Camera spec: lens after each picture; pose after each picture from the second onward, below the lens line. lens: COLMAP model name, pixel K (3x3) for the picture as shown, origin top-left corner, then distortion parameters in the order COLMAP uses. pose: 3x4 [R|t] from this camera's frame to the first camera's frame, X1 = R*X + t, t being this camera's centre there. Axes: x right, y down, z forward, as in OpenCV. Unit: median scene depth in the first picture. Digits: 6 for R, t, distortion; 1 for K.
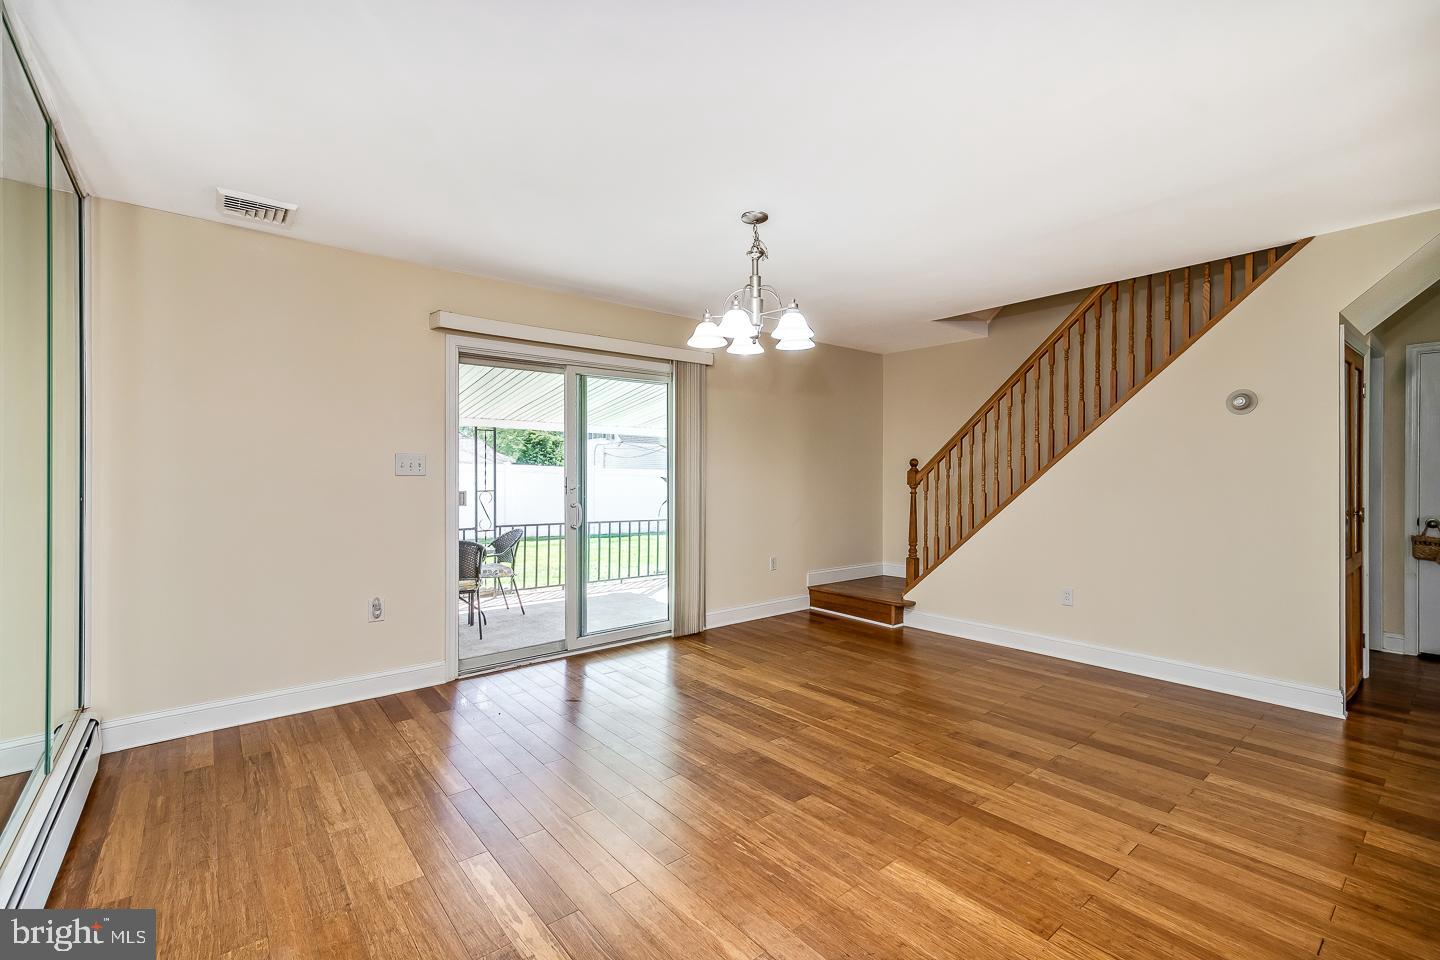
lens RADIAL K [[644.5, 0, 728.8], [0, 644.5, 473.9], [0, 0, 1]] dist [0.007774, -0.000404]
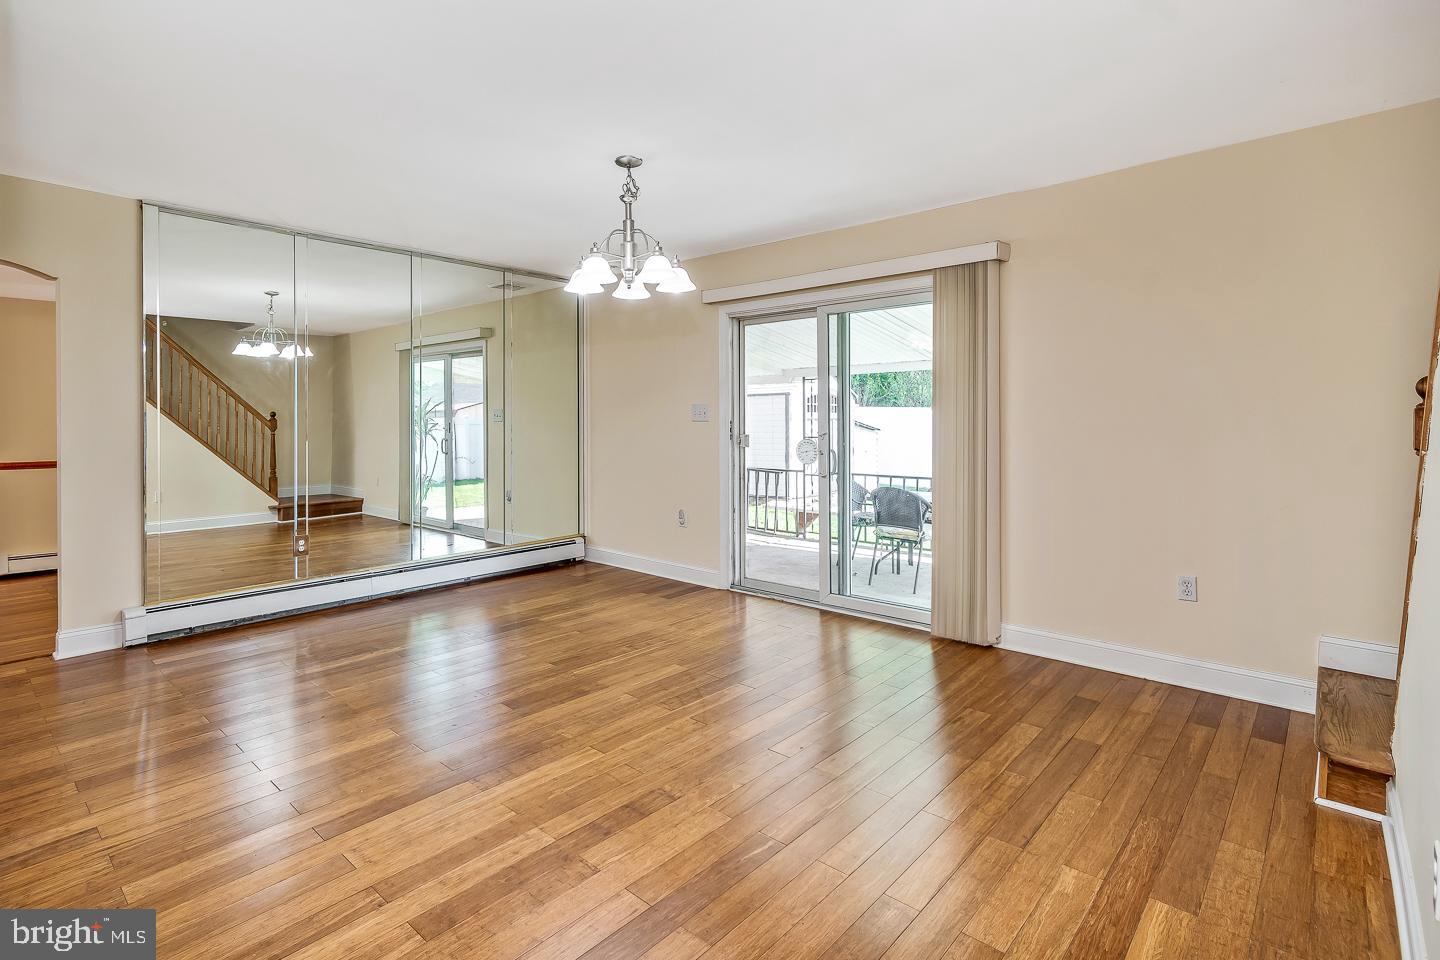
lens RADIAL K [[696.6, 0, 628.9], [0, 696.6, 418.2], [0, 0, 1]] dist [0.004274, 0.000059]
pose [[0.085725, -0.003049, -0.996314, 1.040946], [0.002129, 0.999994, -0.002877, 0.000343], [0.996317, -0.001874, 0.085730, 0.853110]]
